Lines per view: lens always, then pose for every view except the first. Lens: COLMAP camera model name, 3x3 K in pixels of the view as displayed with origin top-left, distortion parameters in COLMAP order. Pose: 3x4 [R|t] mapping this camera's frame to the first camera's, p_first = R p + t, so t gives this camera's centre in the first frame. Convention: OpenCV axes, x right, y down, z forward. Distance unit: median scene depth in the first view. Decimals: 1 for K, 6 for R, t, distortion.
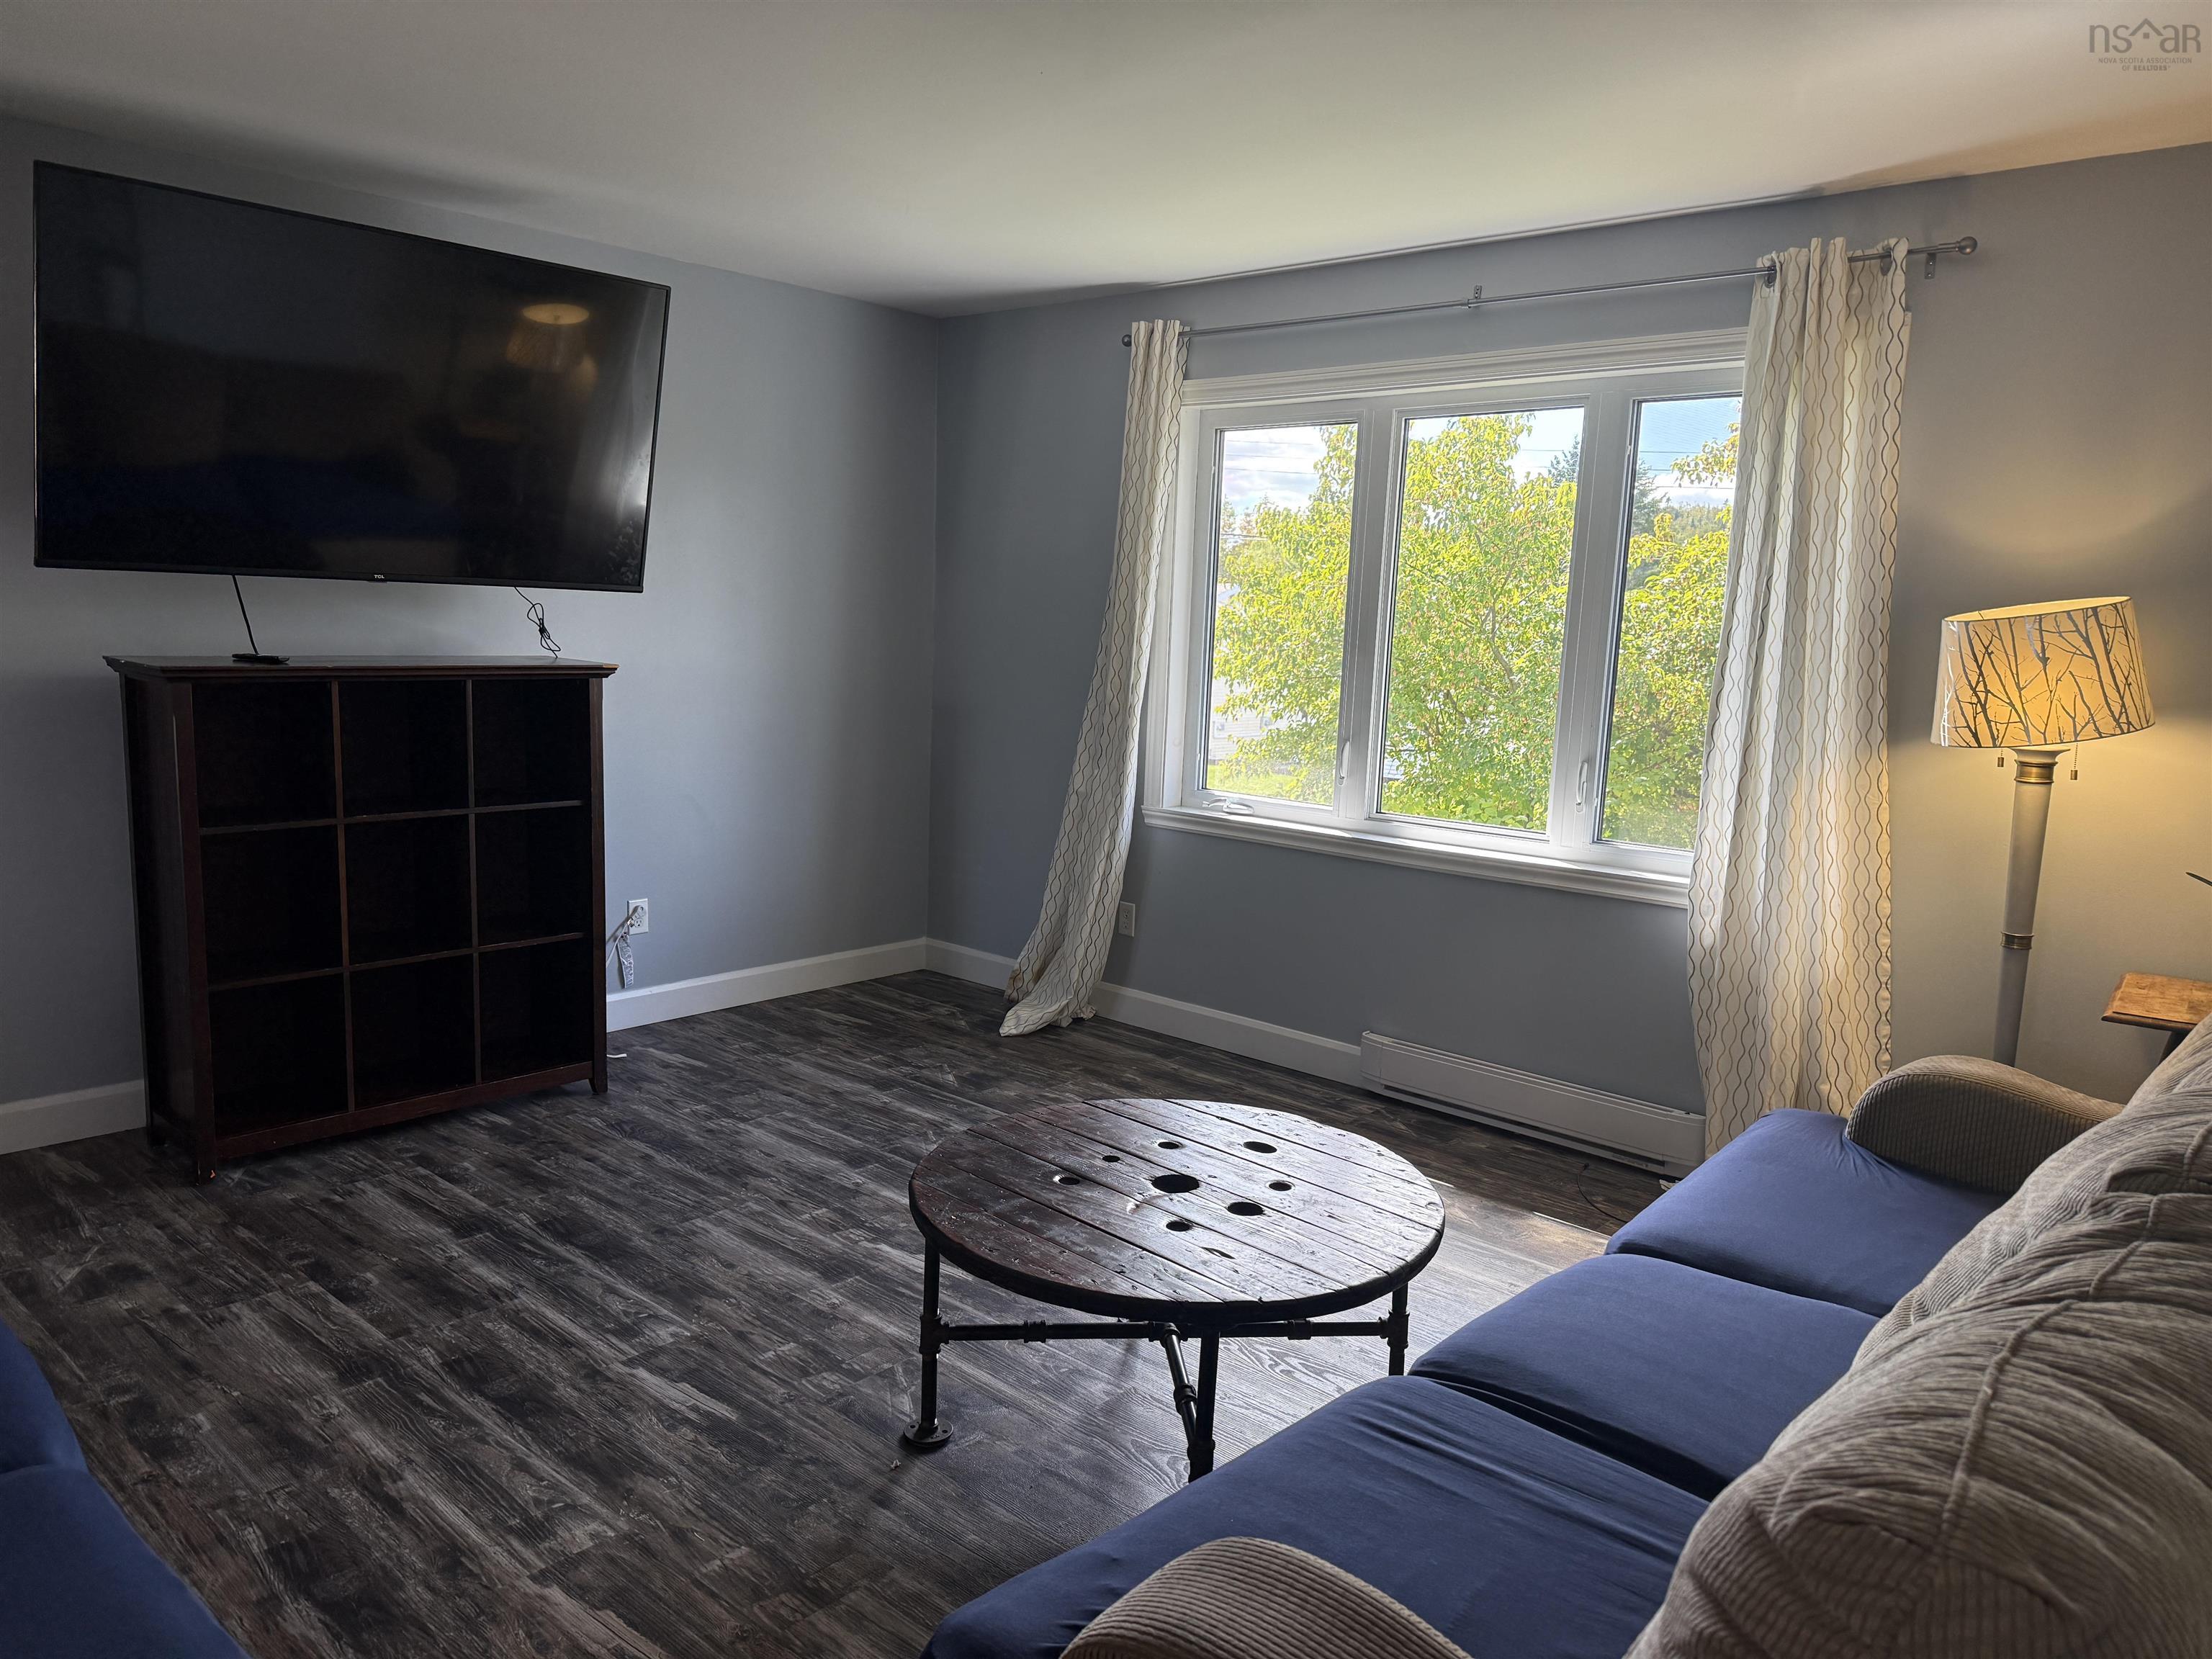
lens RADIAL K [[1557.1, 0, 1111.2], [0, 1557.1, 818.5], [0, 0, 1]] dist [0.028937, -0.033772]
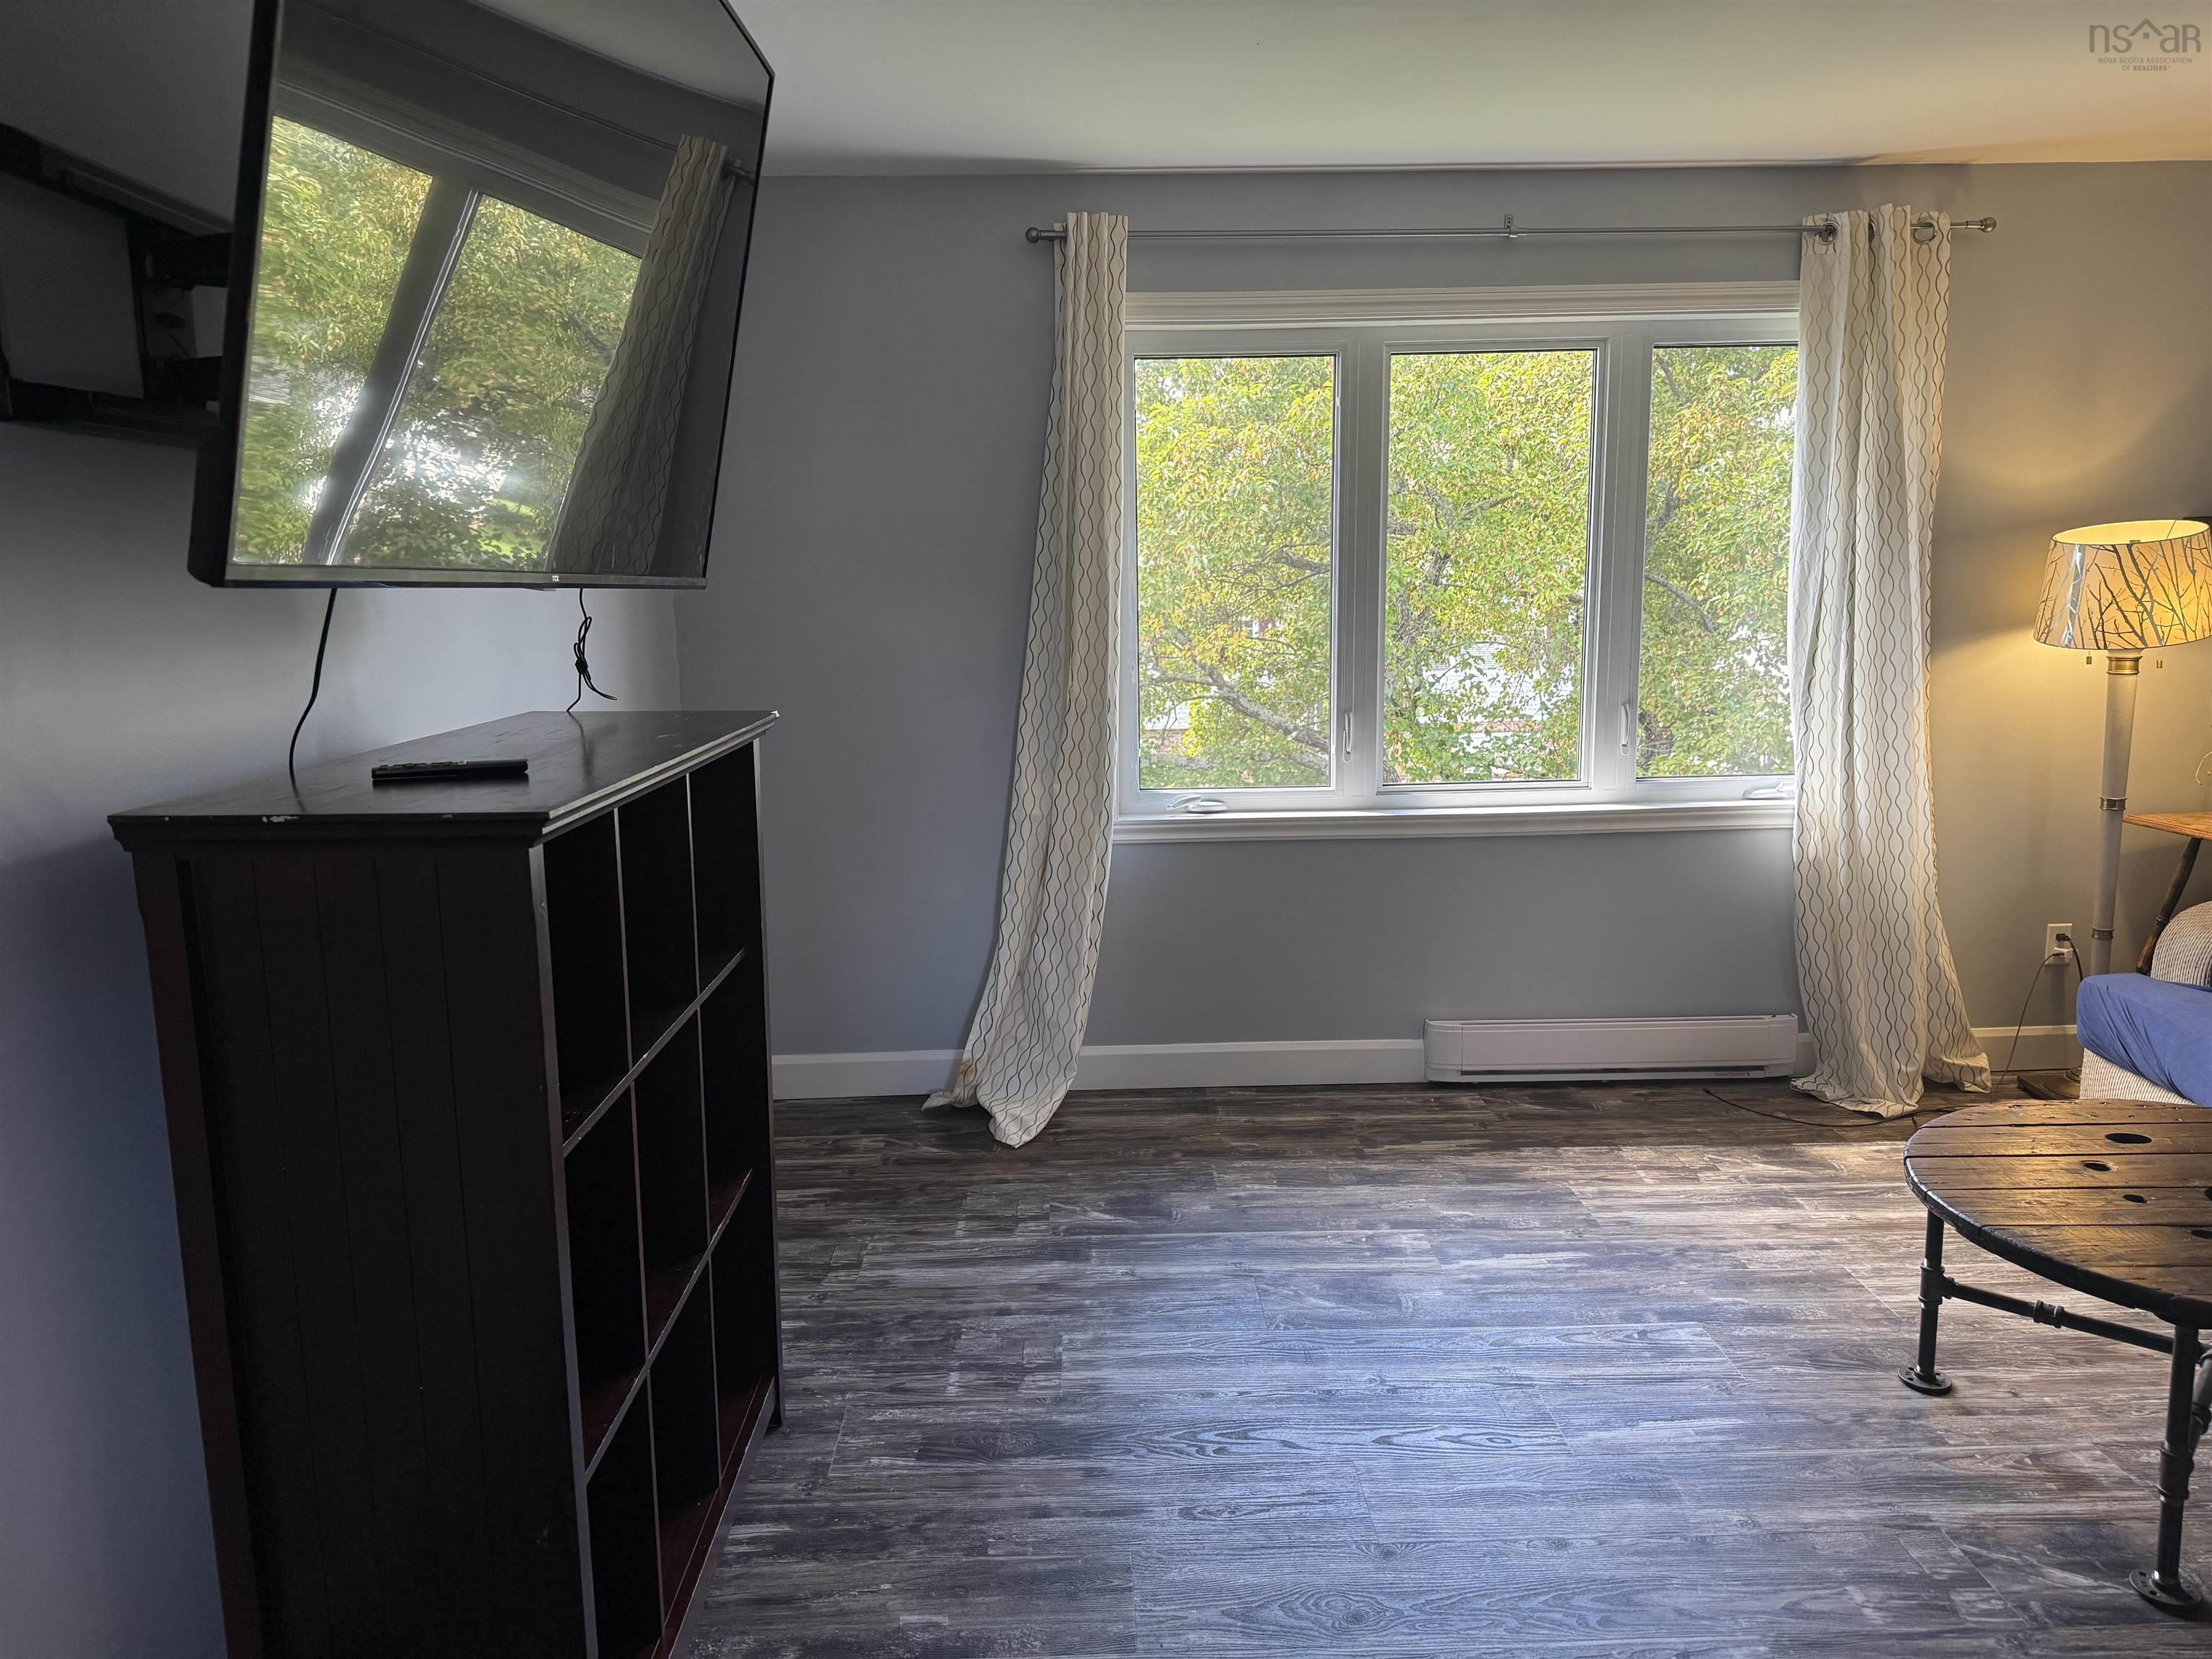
lens RADIAL K [[1557.1, 0, 1101.8], [0, 1557.1, 819.9], [0, 0, 1]] dist [0.028937, -0.033772]
pose [[0.724169, -0.152484, 0.672553, -0.621285], [0.136630, 0.987640, 0.076806, -0.084564], [-0.675952, 0.036271, 0.736053, 0.476378]]
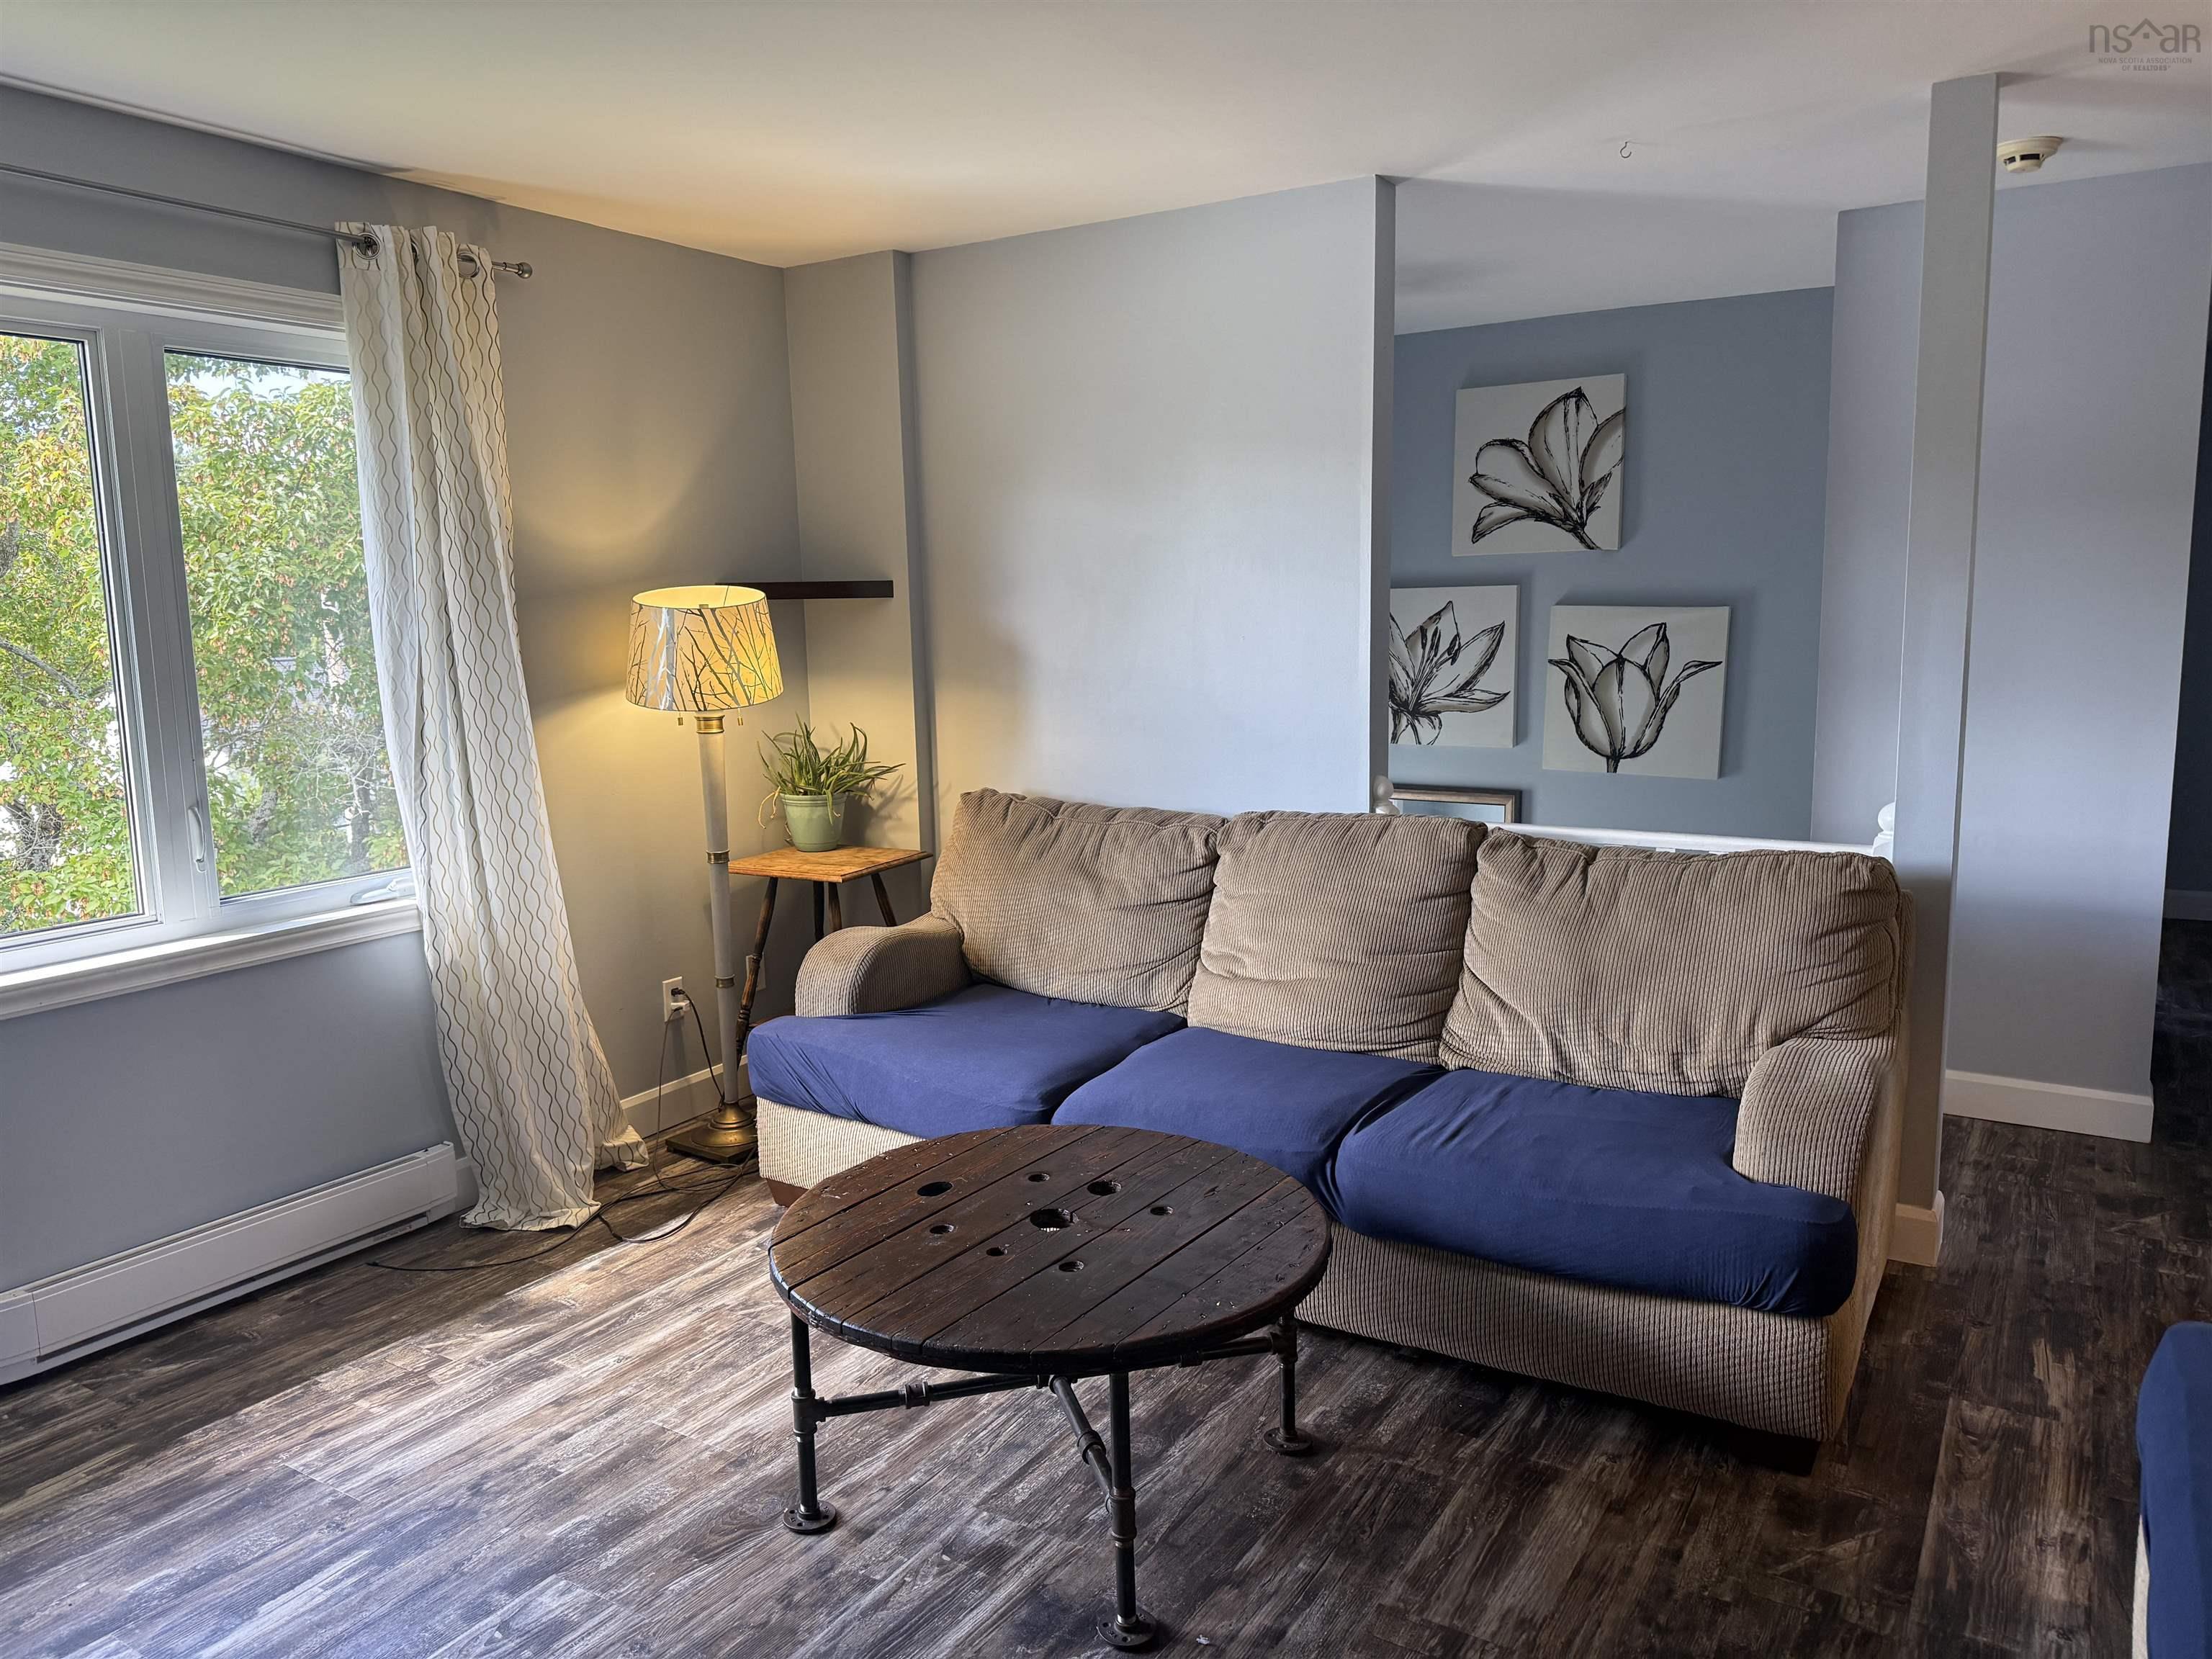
lens RADIAL K [[1557.1, 0, 1087.8], [0, 1557.1, 820.5], [0, 0, 1]] dist [0.028937, -0.033772]
pose [[-0.175329, -0.167528, 0.970152, -0.524025], [0.148625, 0.969618, 0.194296, -0.113737], [-0.973227, 0.178254, -0.145103, 0.664724]]
